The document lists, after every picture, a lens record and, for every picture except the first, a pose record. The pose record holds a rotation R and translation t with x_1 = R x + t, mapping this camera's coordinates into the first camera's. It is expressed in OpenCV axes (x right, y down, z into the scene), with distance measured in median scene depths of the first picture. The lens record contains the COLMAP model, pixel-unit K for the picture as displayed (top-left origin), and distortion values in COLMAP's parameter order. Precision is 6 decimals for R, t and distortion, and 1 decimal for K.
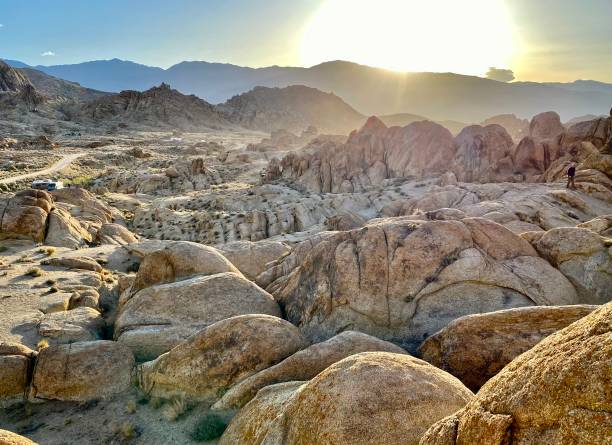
lens RADIAL K [[506.8, 0, 280.8], [0, 506.8, 247.6], [0, 0, 1]] dist [0.080354, -0.136671]
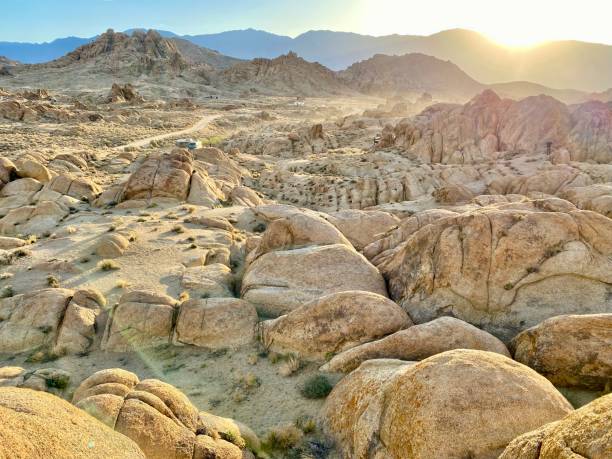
lens RADIAL K [[463.9, 0, 308.6], [0, 463.9, 229.8], [0, 0, 1]] dist [0.046802, -0.046908]
pose [[0.983851, 0.066855, -0.166035, -0.003420], [-0.057566, 0.996528, 0.060148, -0.032515], [0.169480, -0.049618, 0.984284, -0.015488]]
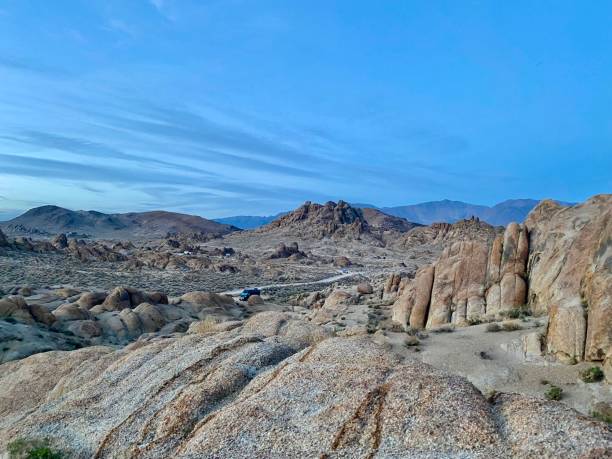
lens RADIAL K [[463.9, 0, 308.6], [0, 463.9, 229.8], [0, 0, 1]] dist [0.046802, -0.046908]
pose [[0.819709, 0.004453, -0.572763, 0.826452], [-0.170748, 0.956404, -0.236930, -0.202538], [0.546738, 0.292012, 0.784733, 1.522235]]
